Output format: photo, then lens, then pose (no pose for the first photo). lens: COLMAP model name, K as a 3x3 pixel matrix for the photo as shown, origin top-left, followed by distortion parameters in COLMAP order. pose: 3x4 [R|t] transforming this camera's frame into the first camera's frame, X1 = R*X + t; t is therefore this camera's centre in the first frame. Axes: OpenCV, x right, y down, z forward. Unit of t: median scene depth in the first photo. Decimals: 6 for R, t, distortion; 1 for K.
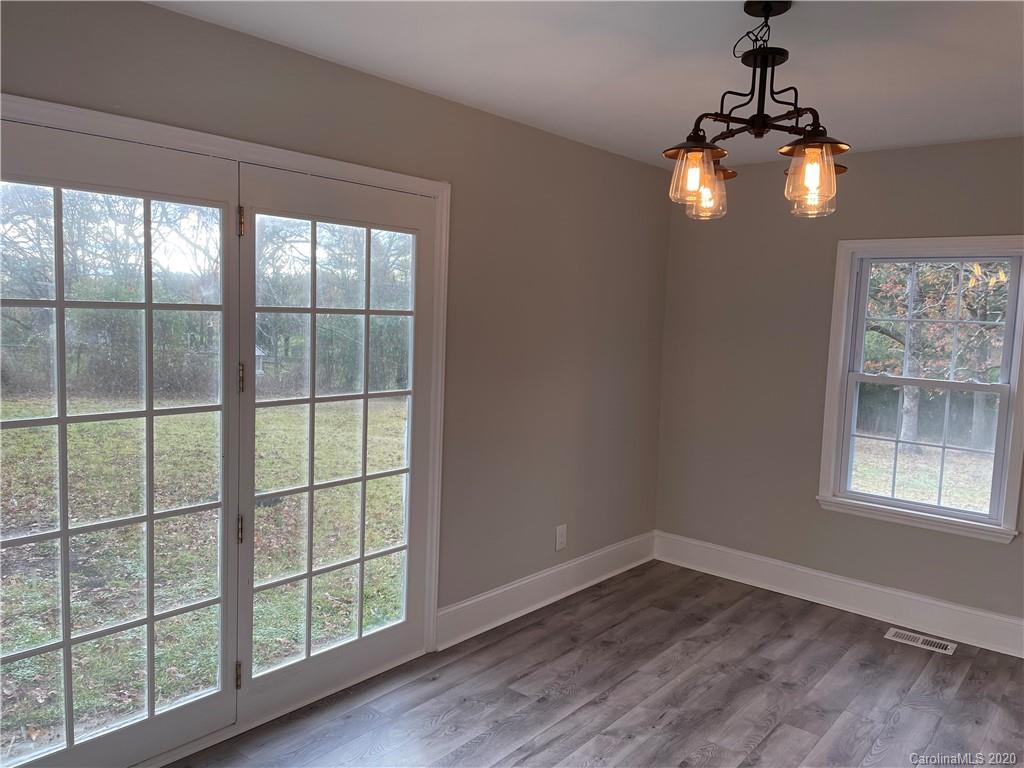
lens RADIAL K [[777.3, 0, 495.1], [0, 777.3, 382.1], [0, 0, 1]] dist [0.105597, -0.134313]
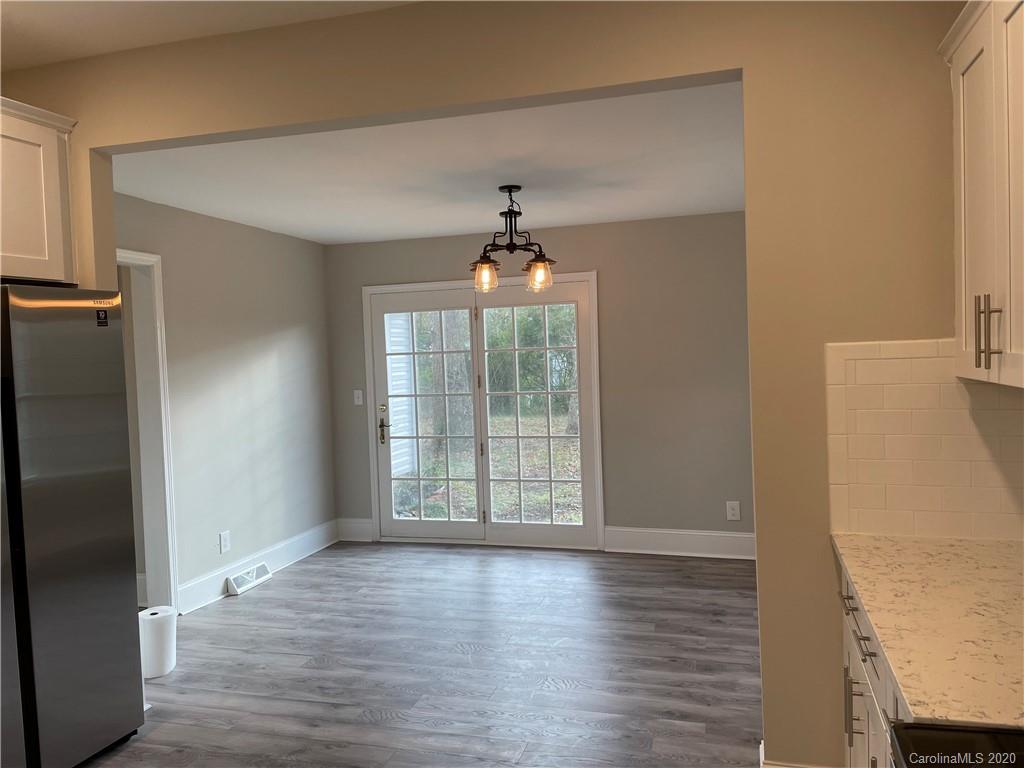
lens RADIAL K [[777.3, 0, 495.1], [0, 777.3, 382.1], [0, 0, 1]] dist [0.105597, -0.134313]
pose [[0.371935, -0.008253, -0.928222, 1.516638], [-0.039069, 0.998935, -0.024537, 0.042334], [0.927436, 0.045391, 0.371217, 0.181965]]
